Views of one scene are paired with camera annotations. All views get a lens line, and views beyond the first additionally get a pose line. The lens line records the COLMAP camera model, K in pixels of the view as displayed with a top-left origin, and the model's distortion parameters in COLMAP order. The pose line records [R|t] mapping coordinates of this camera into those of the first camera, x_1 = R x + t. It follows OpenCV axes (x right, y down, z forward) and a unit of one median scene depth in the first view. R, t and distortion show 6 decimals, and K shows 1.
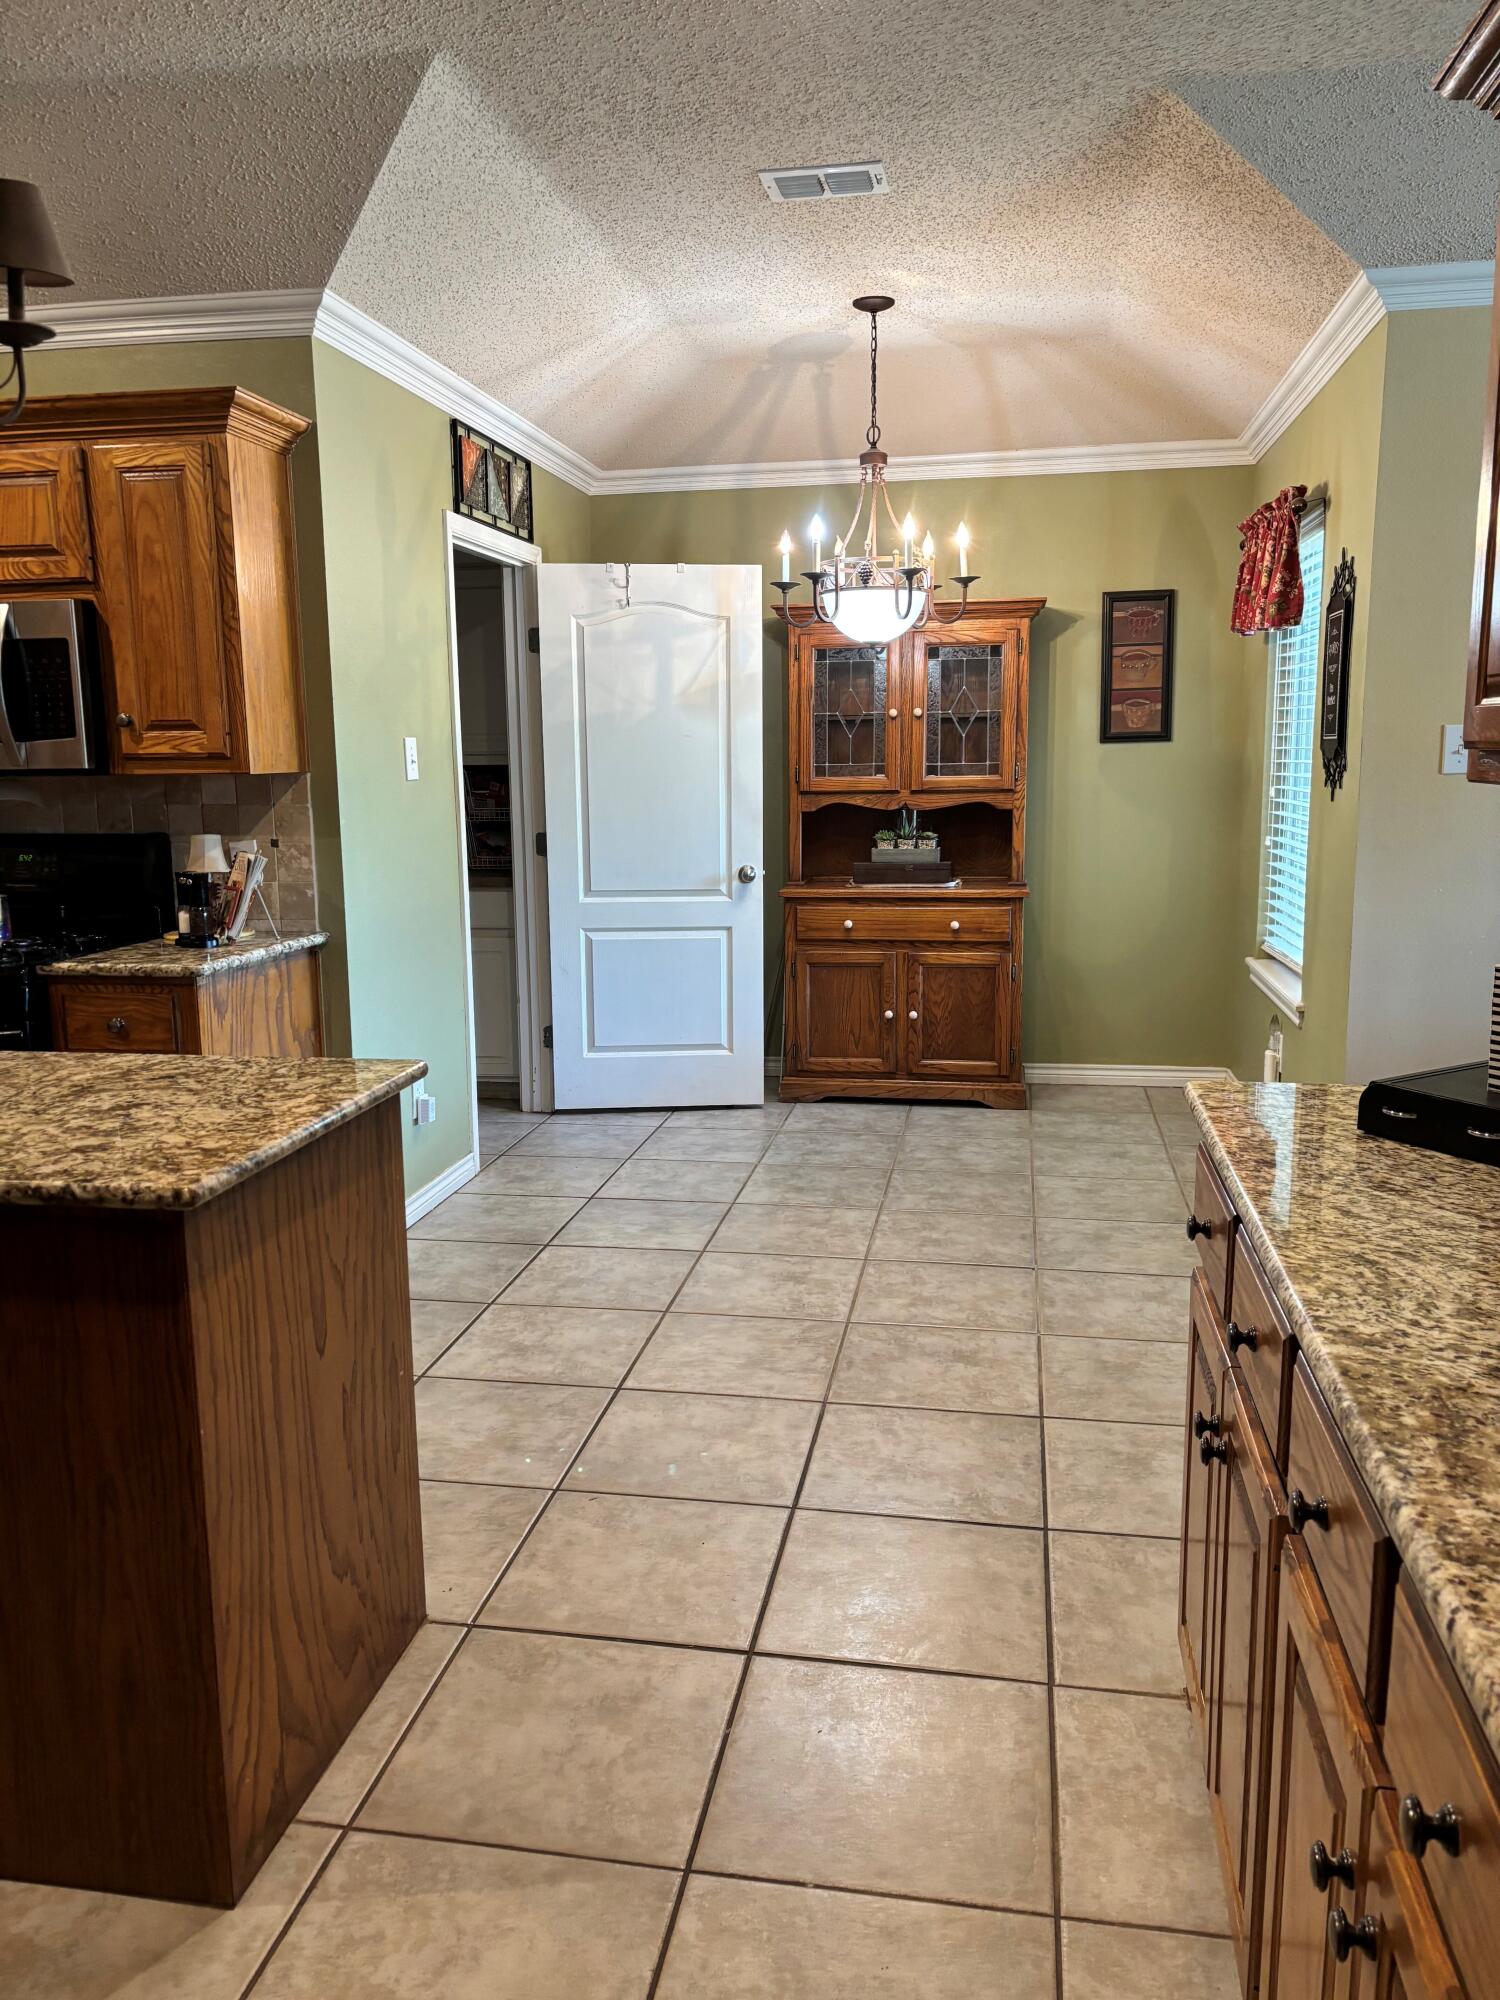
lens RADIAL K [[1517.6, 0, 720.6], [0, 1517.6, 1021.0], [0, 0, 1]] dist [0.120243, -0.145795]
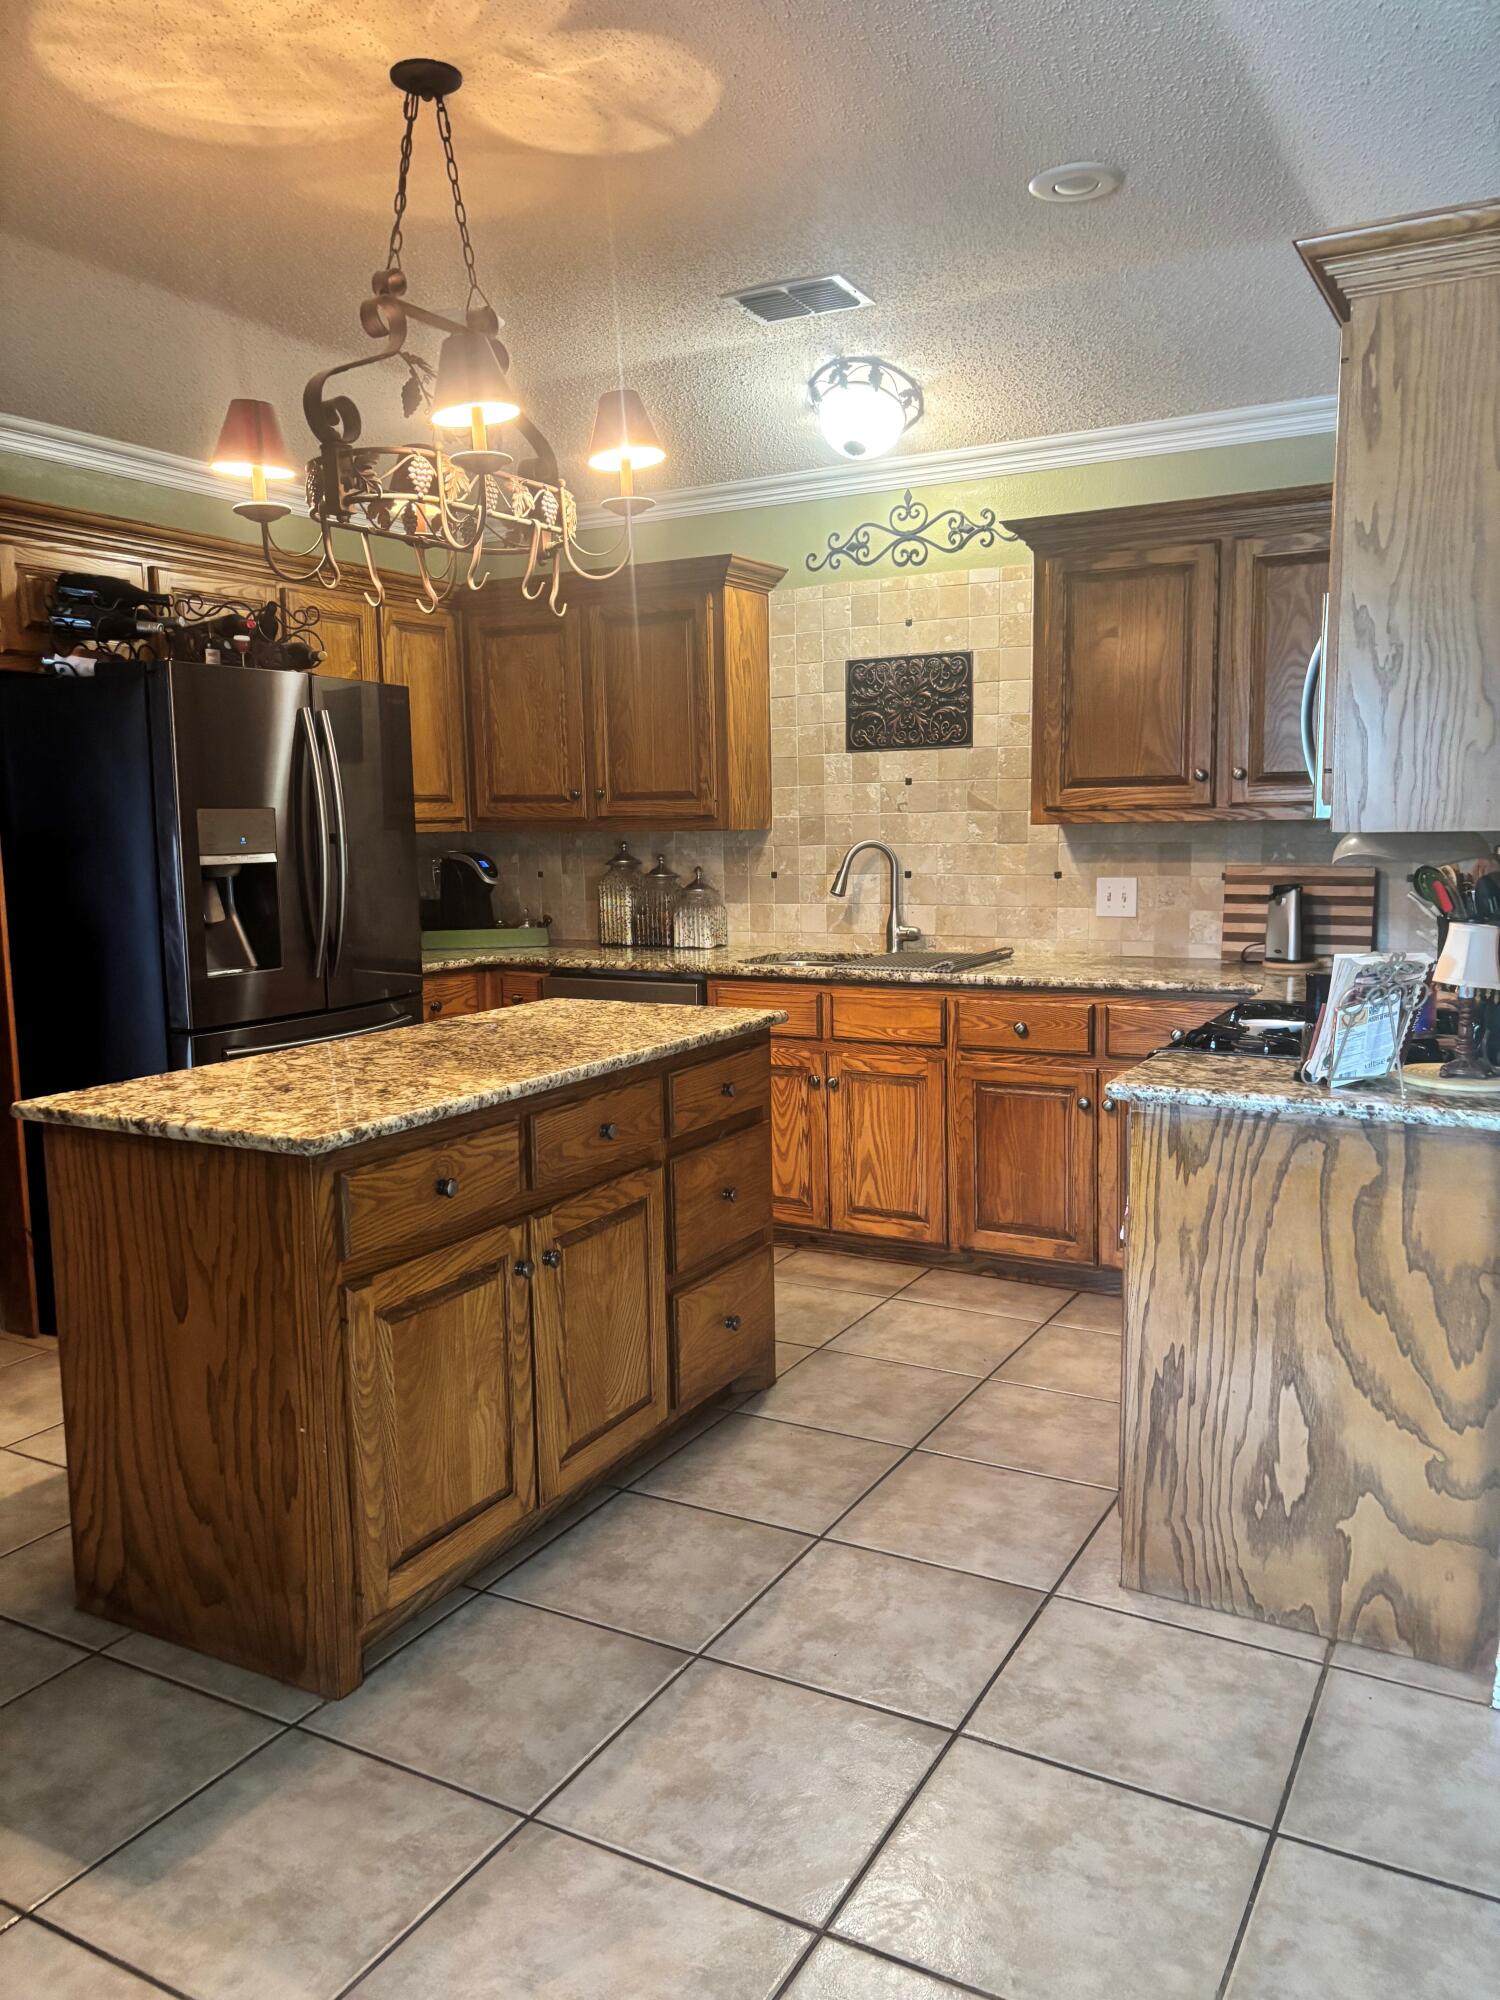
lens RADIAL K [[1517.6, 0, 720.6], [0, 1517.6, 1021.0], [0, 0, 1]] dist [0.120243, -0.145795]
pose [[-0.322955, 0.150461, -0.934378, 0.355573], [-0.146996, 0.967326, 0.206574, -0.163463], [0.934929, 0.204064, -0.290285, 0.874790]]
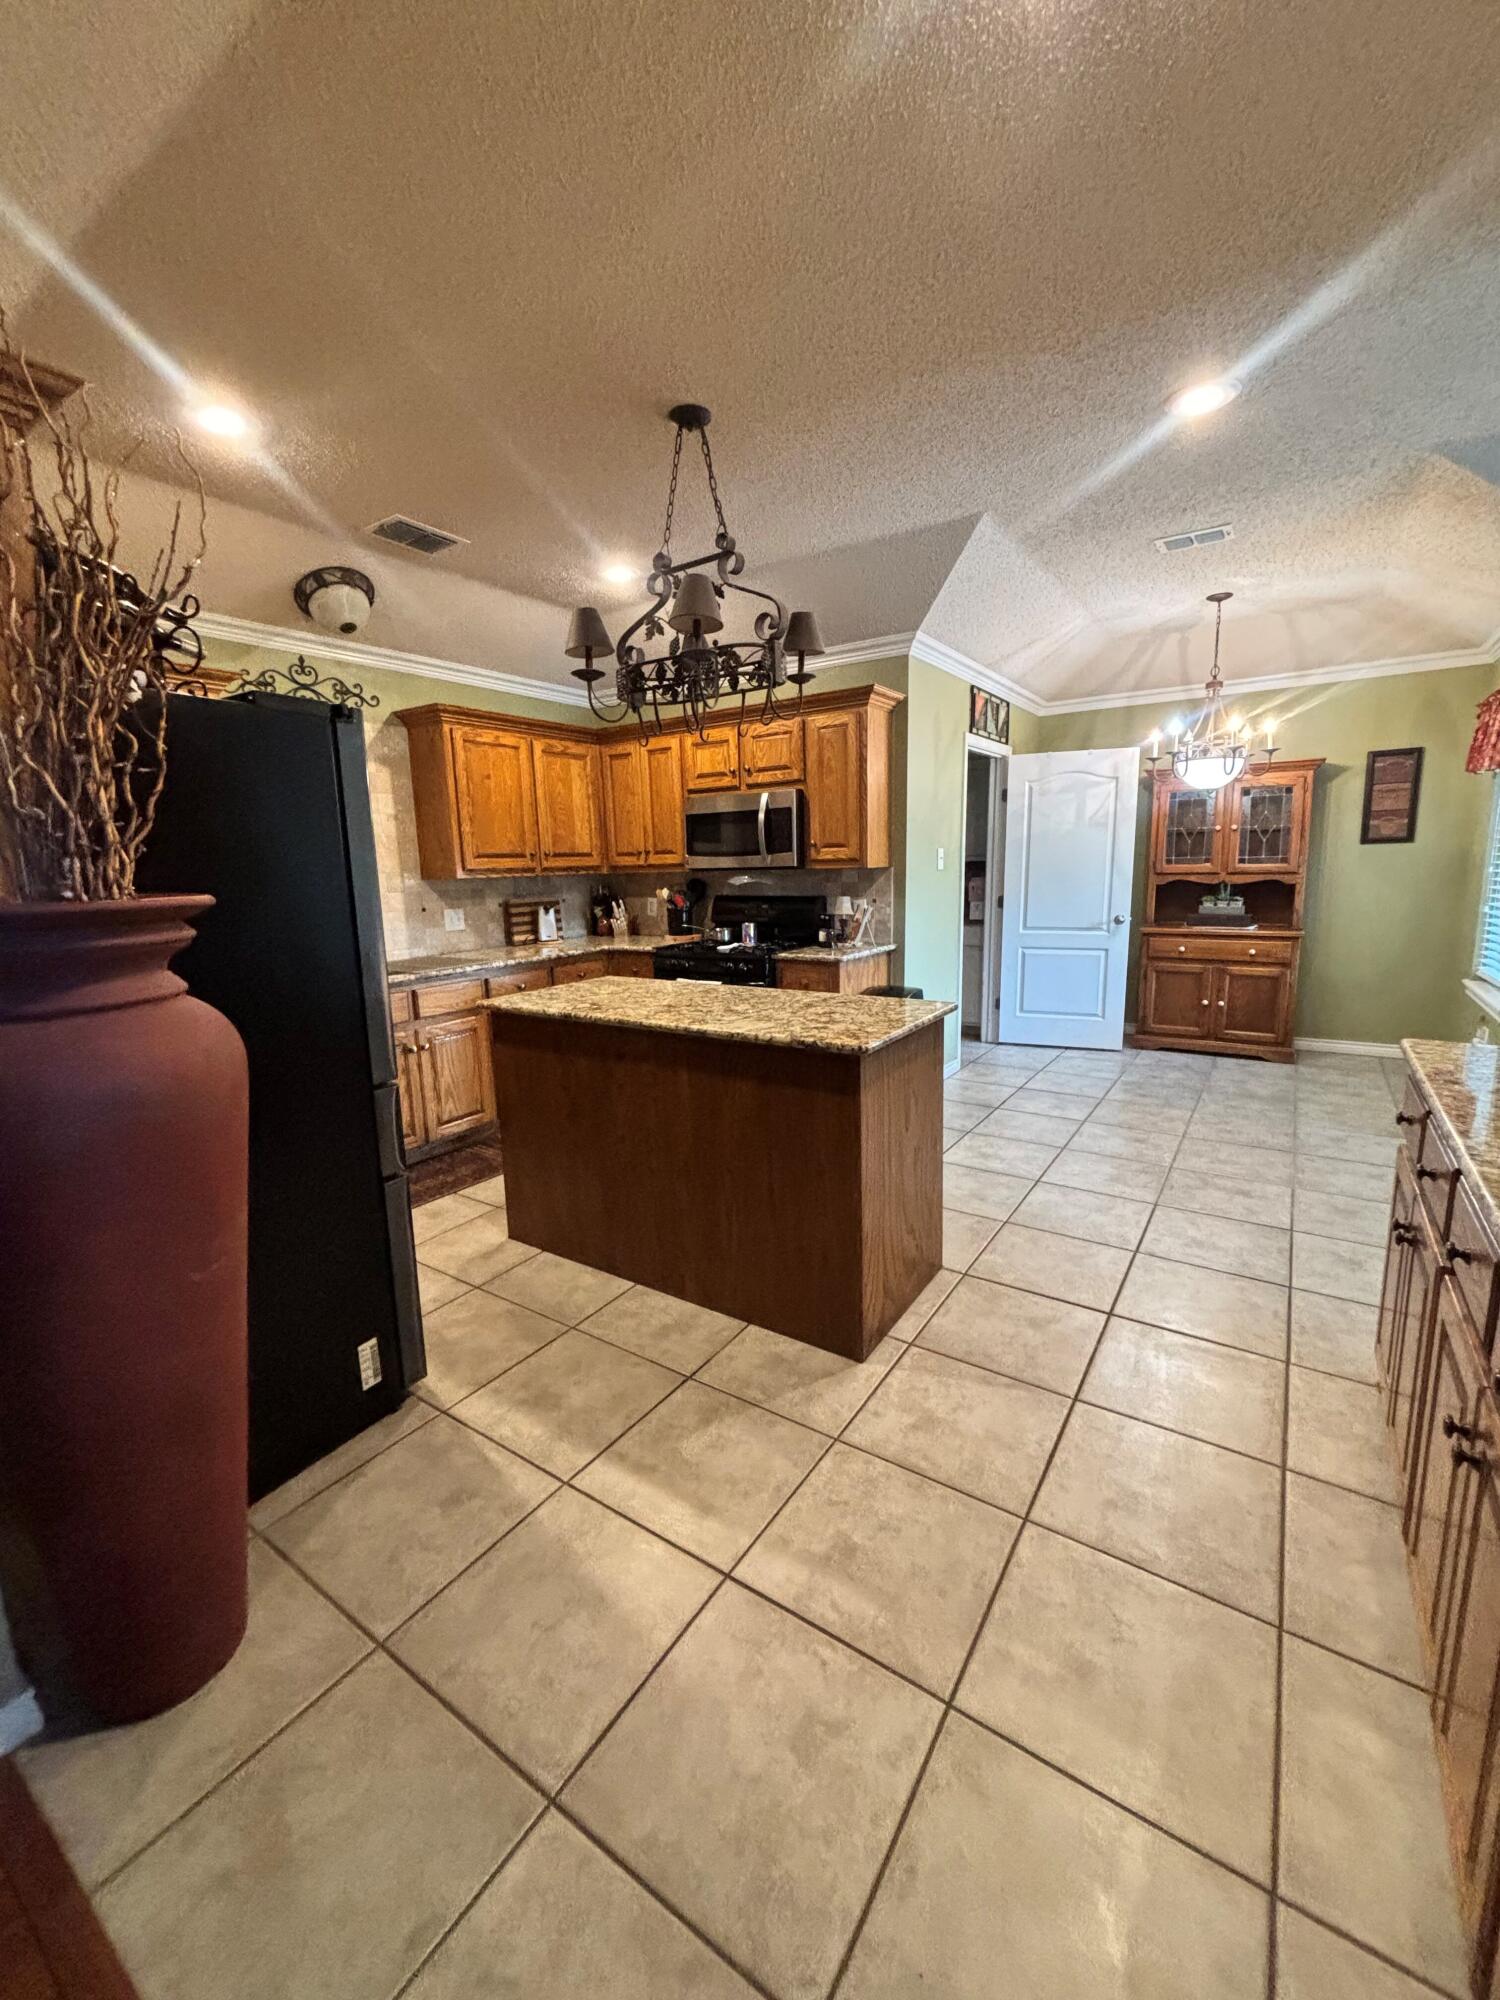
lens RADIAL K [[812.5, 0, 759.9], [0, 812.5, 1002.8], [0, 0, 1]] dist [-0.000035, 0.008489]
pose [[0.925037, 0.056044, -0.375720, -0.015115], [-0.053678, 0.998417, 0.016772, 0.012983], [0.376065, 0.004653, 0.926581, -0.075347]]
